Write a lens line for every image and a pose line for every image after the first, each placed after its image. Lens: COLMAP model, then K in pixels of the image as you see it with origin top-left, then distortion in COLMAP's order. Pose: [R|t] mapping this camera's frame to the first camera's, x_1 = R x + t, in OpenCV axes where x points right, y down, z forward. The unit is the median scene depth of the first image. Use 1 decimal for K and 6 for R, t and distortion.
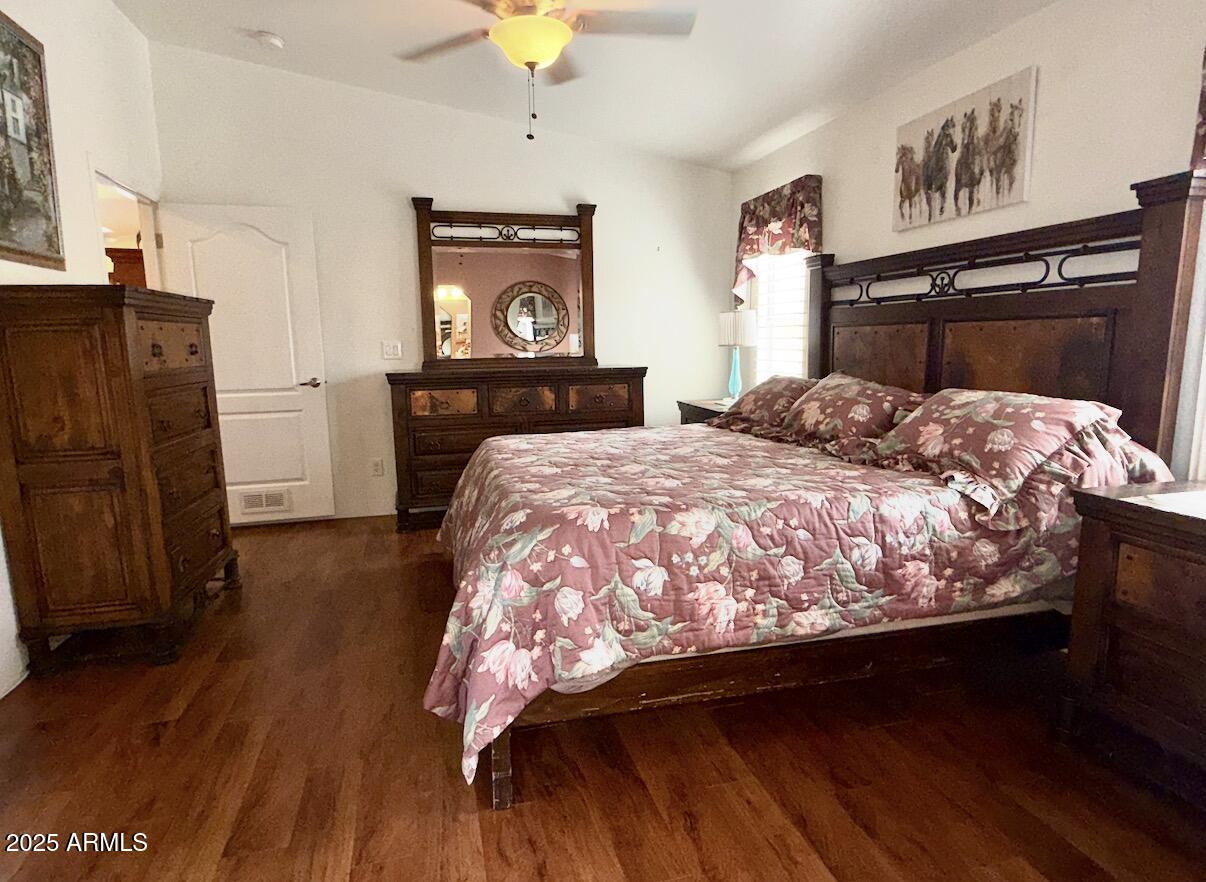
lens RADIAL K [[663.8, 0, 603.0], [0, 663.8, 441.0], [0, 0, 1]] dist [-0.005118, -0.000086]
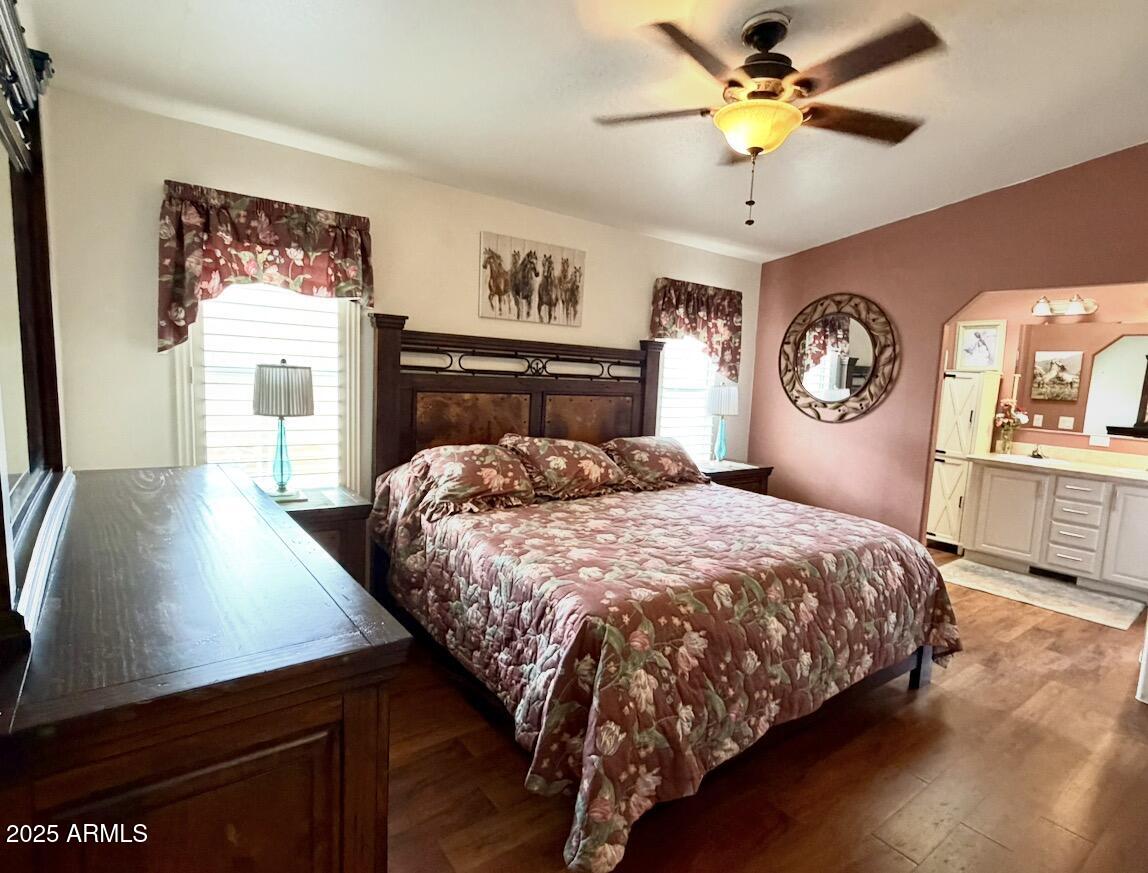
lens RADIAL K [[606.5, 0, 574.0], [0, 606.5, 436.5], [0, 0, 1]] dist [-0.001113, -0.000177]
pose [[-0.366410, -0.107262, 0.924250, -0.752726], [0.091840, 0.984313, 0.150641, -0.285473], [-0.925910, 0.140080, -0.350811, 1.432710]]
